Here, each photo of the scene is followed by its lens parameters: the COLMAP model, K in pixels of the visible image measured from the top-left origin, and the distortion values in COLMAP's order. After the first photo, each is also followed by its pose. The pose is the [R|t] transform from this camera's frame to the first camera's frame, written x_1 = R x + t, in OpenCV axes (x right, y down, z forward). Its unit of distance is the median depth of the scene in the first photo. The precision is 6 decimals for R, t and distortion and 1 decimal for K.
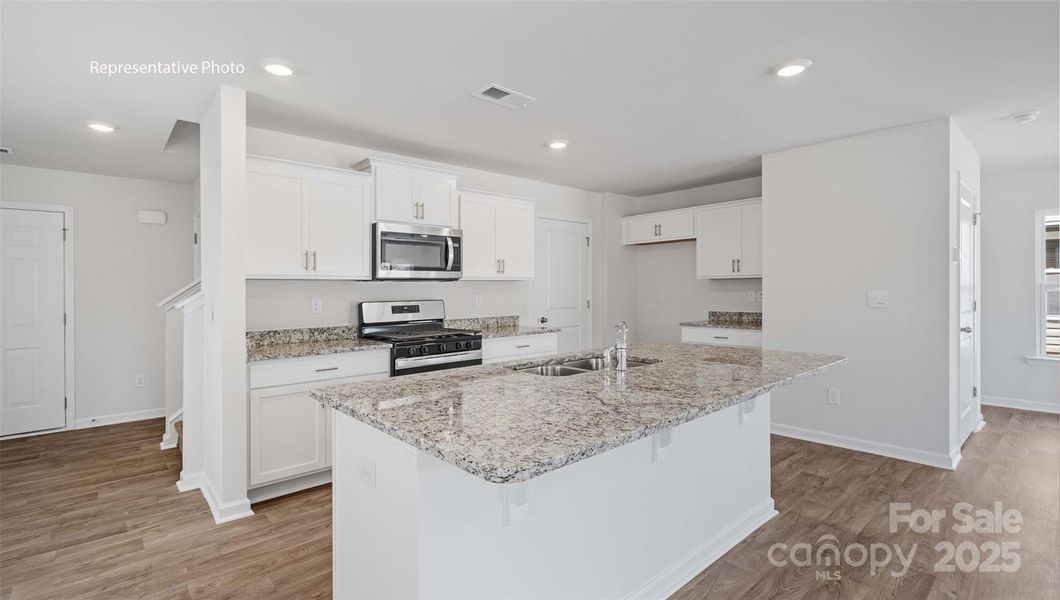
lens RADIAL K [[481.7, 0, 529.3], [0, 481.7, 296.3], [0, 0, 1]] dist [0.010976, -0.000365]
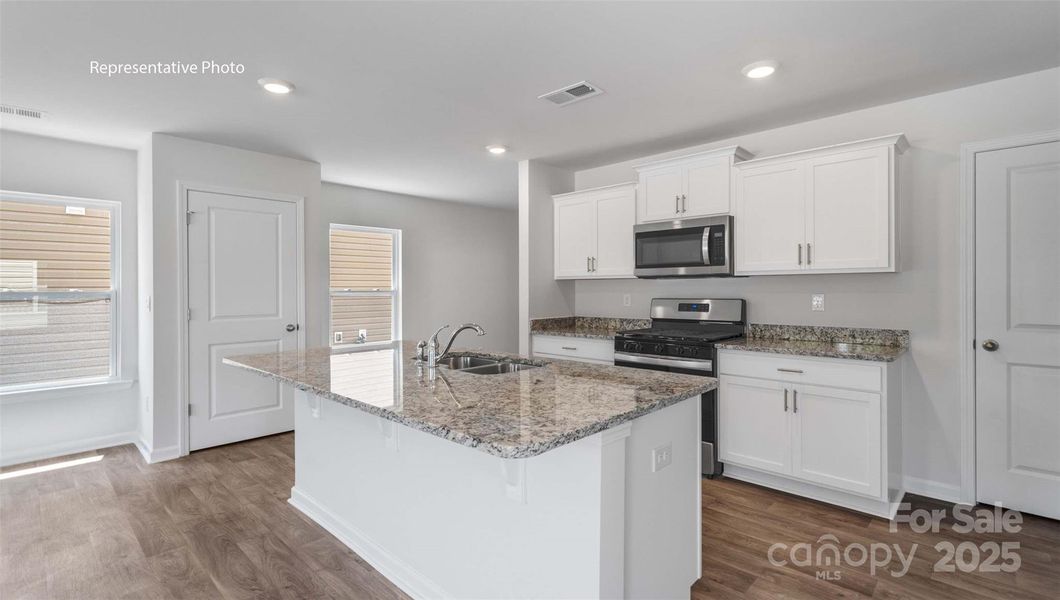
lens RADIAL K [[481.7, 0, 526.1], [0, 481.7, 292.4], [0, 0, 1]] dist [0.010976, -0.000365]
pose [[0.076709, 0.016401, -0.996919, 0.699720], [-0.008904, 0.999836, 0.015764, -0.015961], [0.997014, 0.007667, 0.076842, 0.623589]]
